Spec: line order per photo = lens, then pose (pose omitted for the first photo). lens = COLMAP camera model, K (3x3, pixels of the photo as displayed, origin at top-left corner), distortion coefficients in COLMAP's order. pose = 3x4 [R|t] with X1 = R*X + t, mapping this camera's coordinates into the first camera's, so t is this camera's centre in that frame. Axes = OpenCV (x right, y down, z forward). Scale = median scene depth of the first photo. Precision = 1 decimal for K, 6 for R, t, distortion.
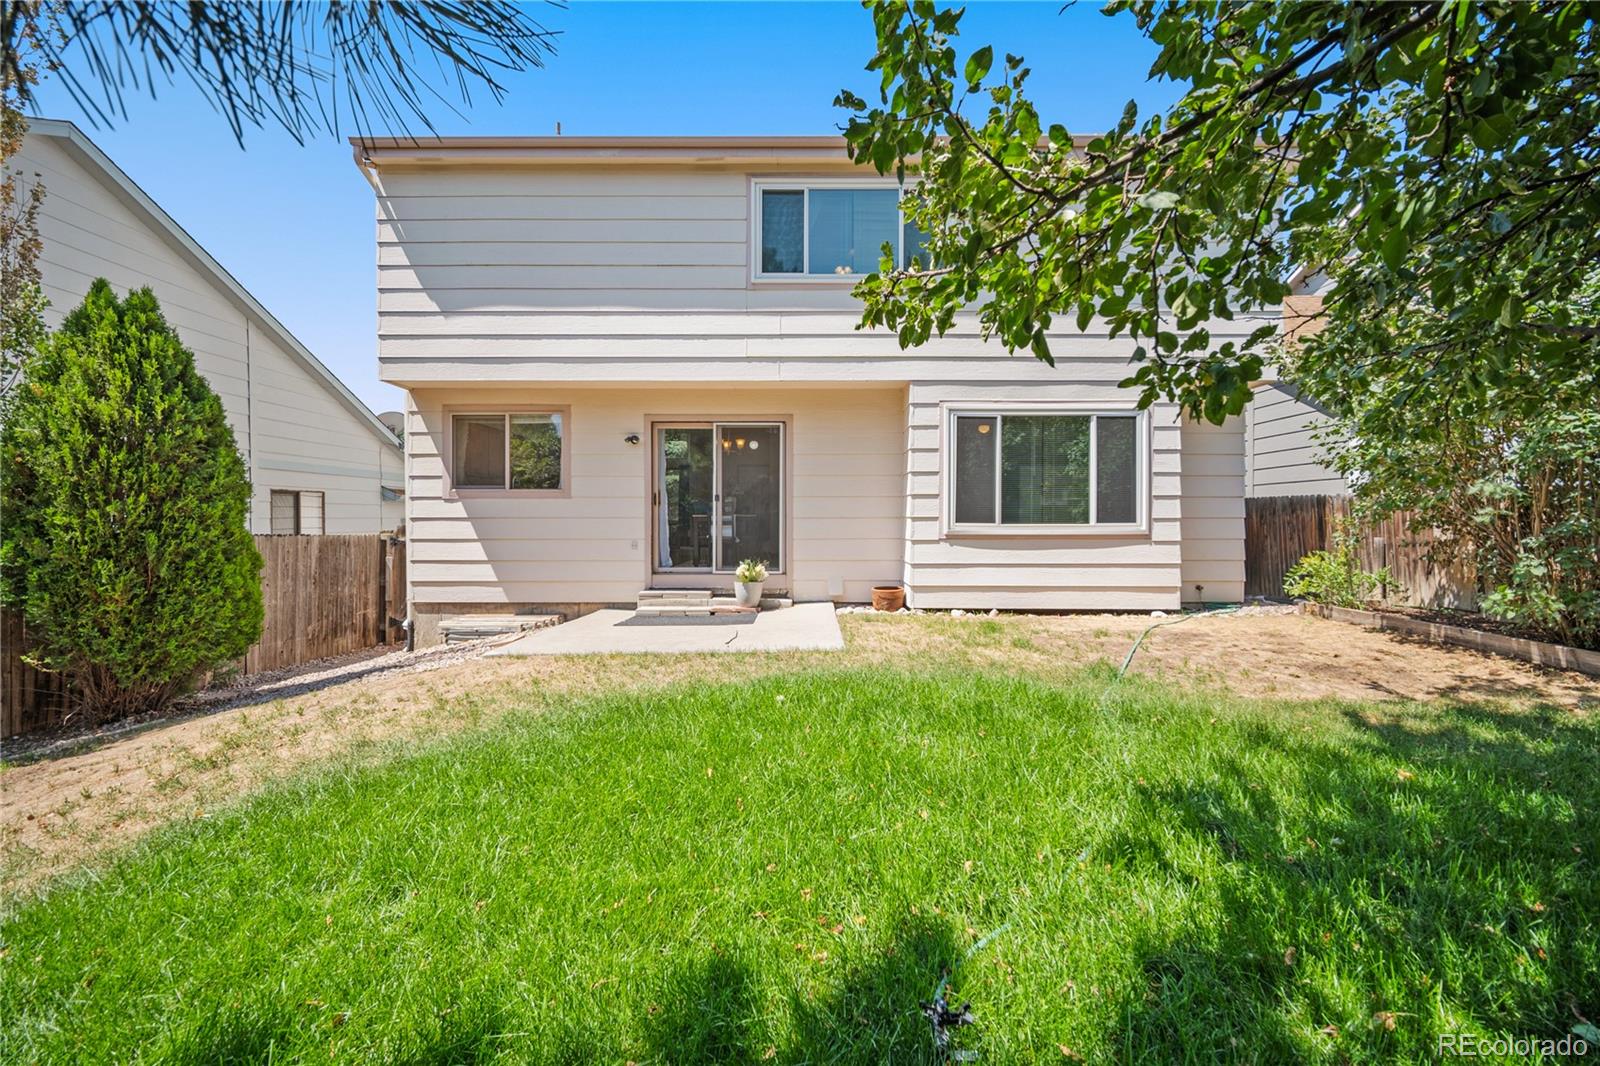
lens RADIAL K [[634.9, 0, 804.9], [0, 634.9, 514.9], [0, 0, 1]] dist [-0.000993, -0.000255]
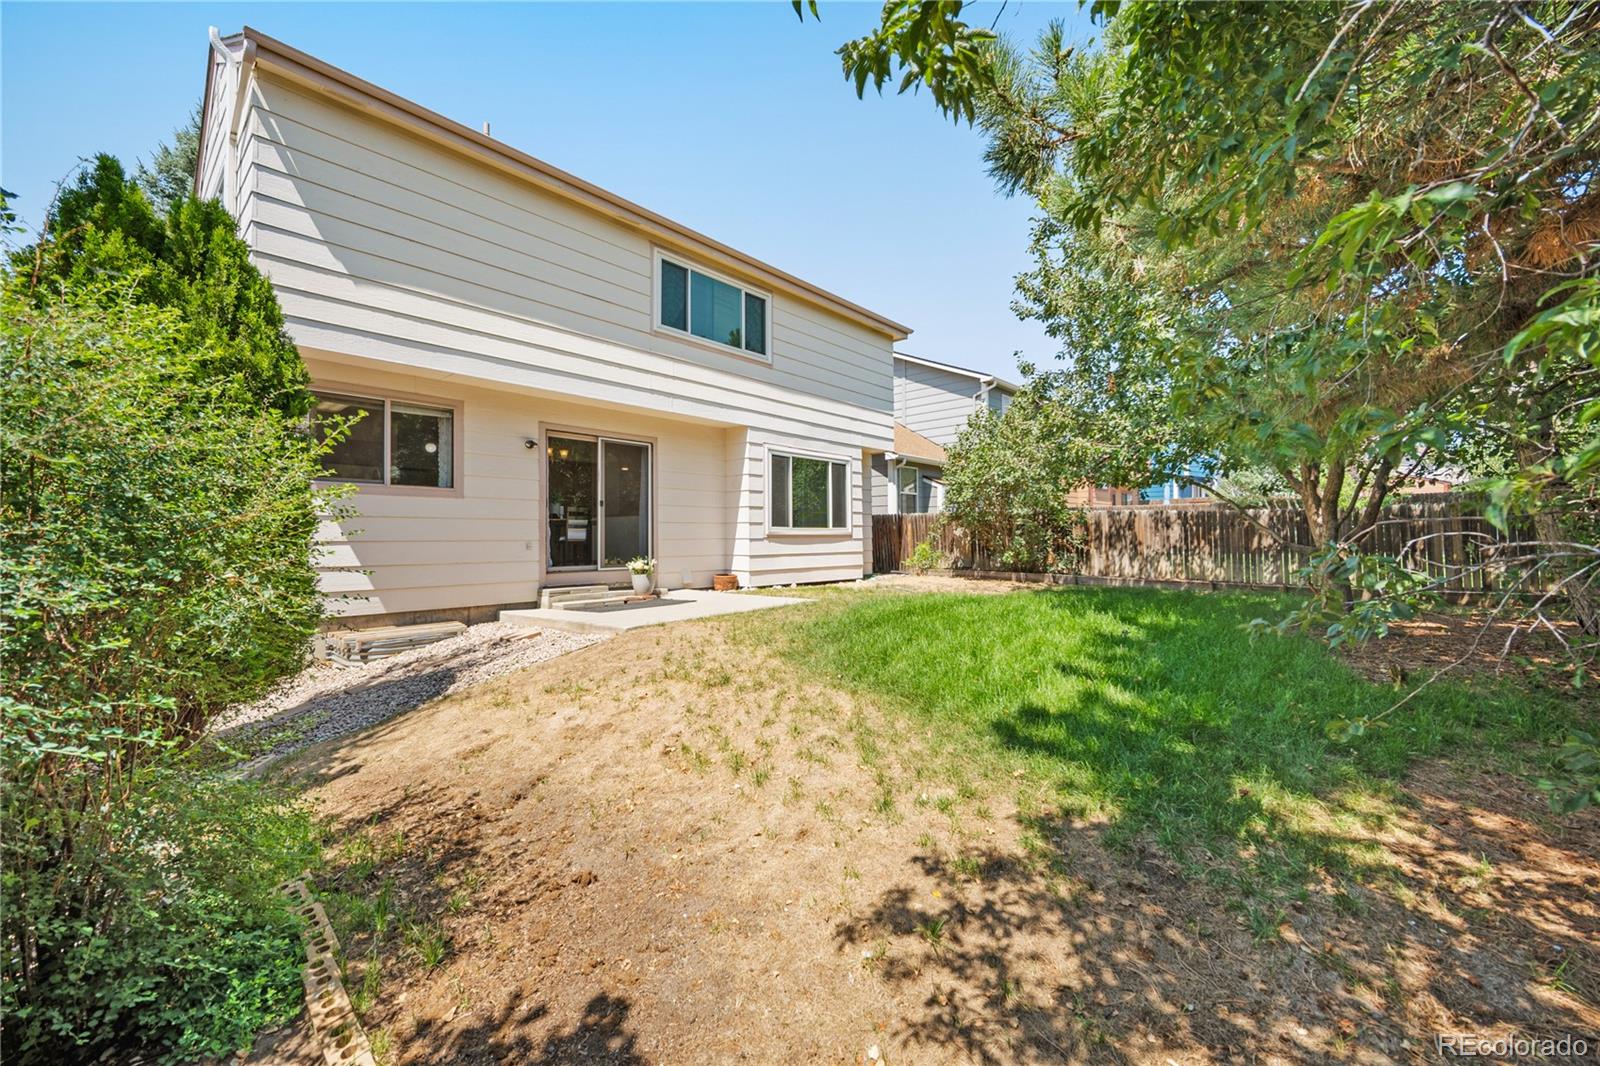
lens RADIAL K [[634.9, 0, 804.9], [0, 634.9, 514.9], [0, 0, 1]] dist [-0.000993, -0.000255]
pose [[0.655555, 0.024211, 0.754759, -0.810812], [0.004324, 0.999349, -0.035813, 0.037810], [-0.755135, 0.026741, 0.655023, -0.017898]]
